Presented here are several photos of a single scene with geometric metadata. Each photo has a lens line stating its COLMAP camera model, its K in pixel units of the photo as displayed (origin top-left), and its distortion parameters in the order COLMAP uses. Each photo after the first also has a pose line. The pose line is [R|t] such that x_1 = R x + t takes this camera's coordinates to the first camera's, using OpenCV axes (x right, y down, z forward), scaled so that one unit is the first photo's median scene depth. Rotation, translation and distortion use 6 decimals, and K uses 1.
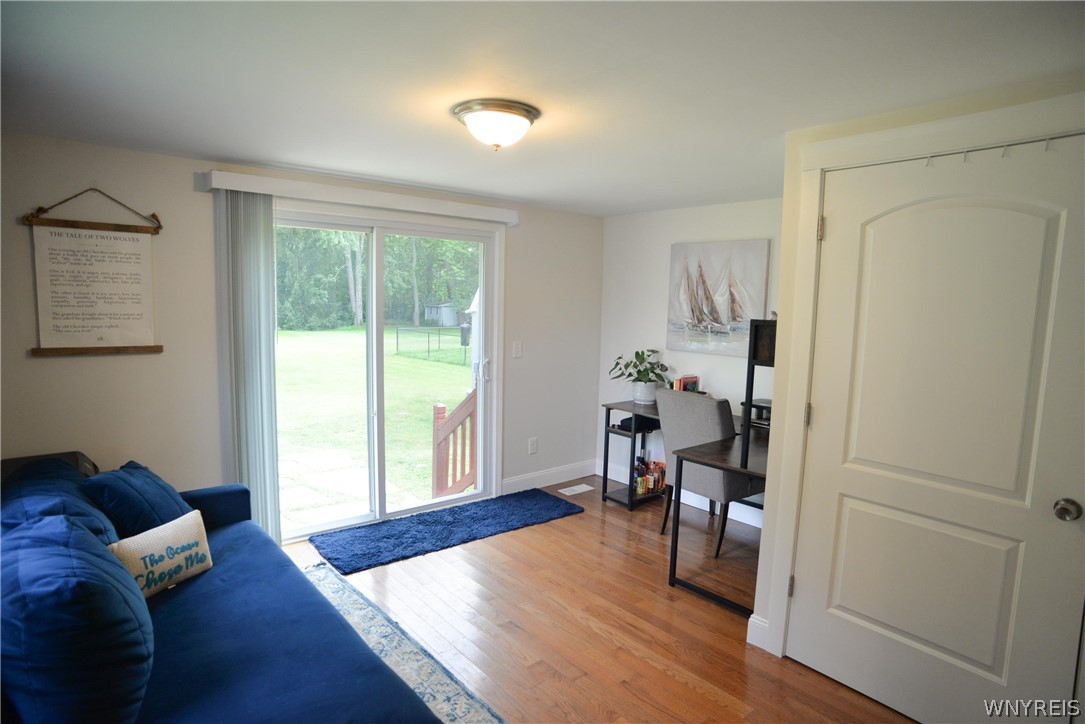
lens RADIAL K [[594.6, 0, 547.9], [0, 594.6, 364.9], [0, 0, 1]] dist [-0.117037, 0.063848]
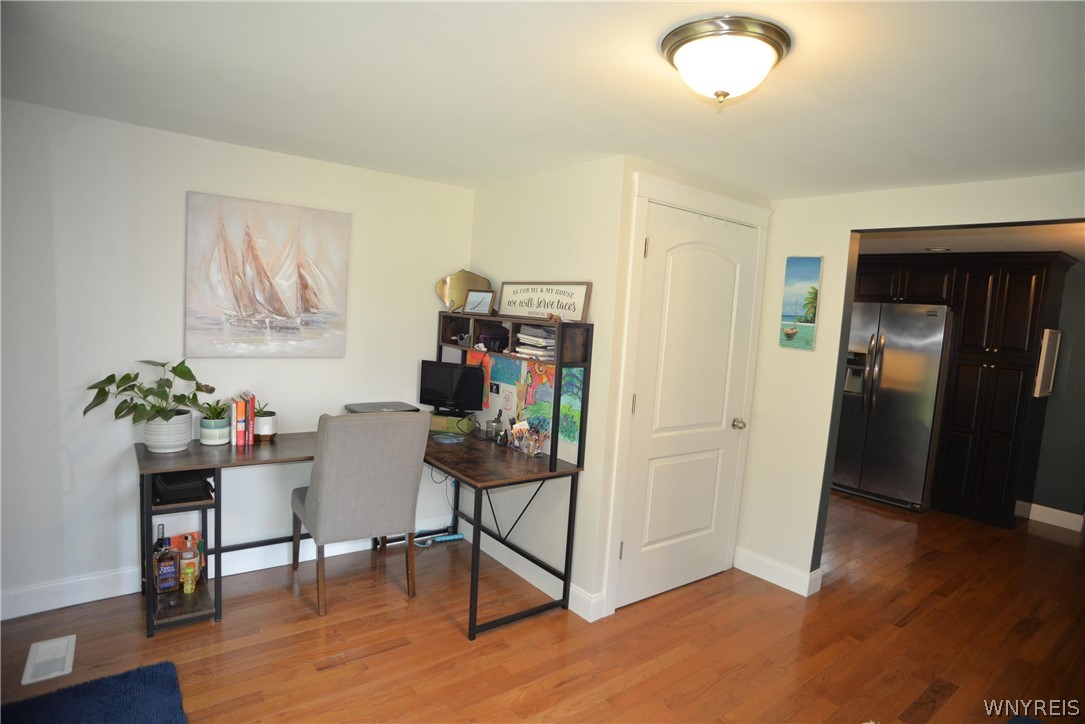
lens RADIAL K [[594.6, 0, 547.9], [0, 594.6, 364.9], [0, 0, 1]] dist [-0.117037, 0.063848]
pose [[0.038960, -0.118040, 0.992244, -0.439127], [0.041899, 0.992318, 0.116404, -0.082379], [-0.998362, 0.037039, 0.043607, 0.651758]]
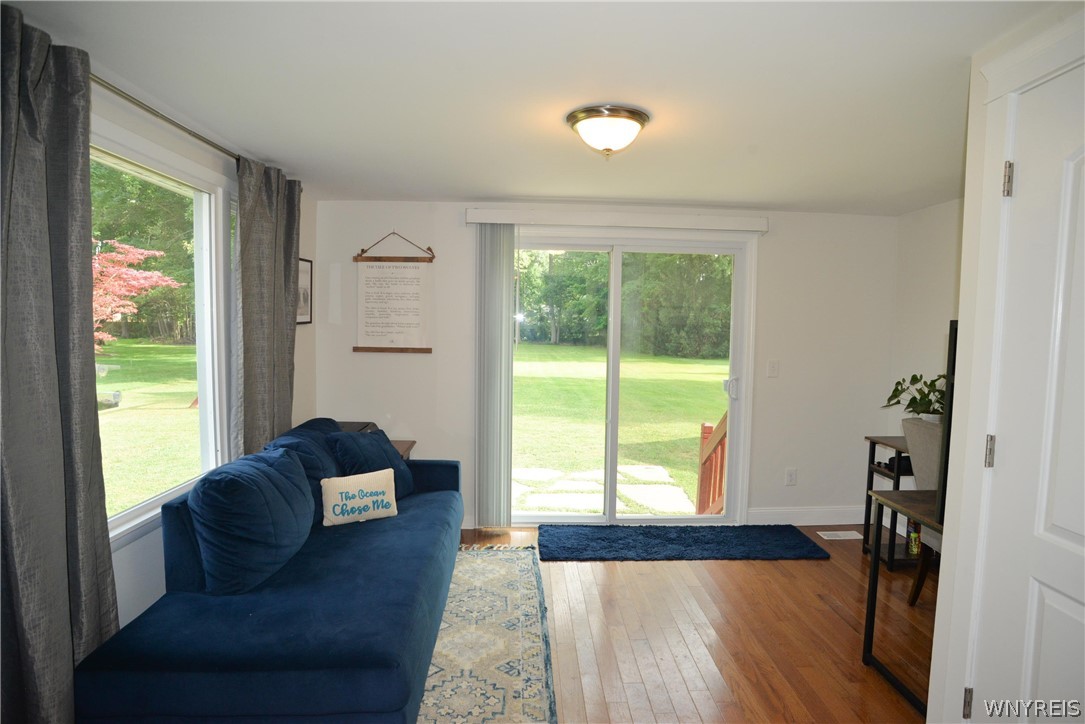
lens RADIAL K [[594.6, 0, 547.9], [0, 594.6, 364.9], [0, 0, 1]] dist [-0.117037, 0.063848]
pose [[0.783040, 0.029311, -0.621281, 0.264998], [-0.062605, 0.997530, -0.031844, 0.021926], [0.618813, 0.063830, 0.782941, 0.088233]]
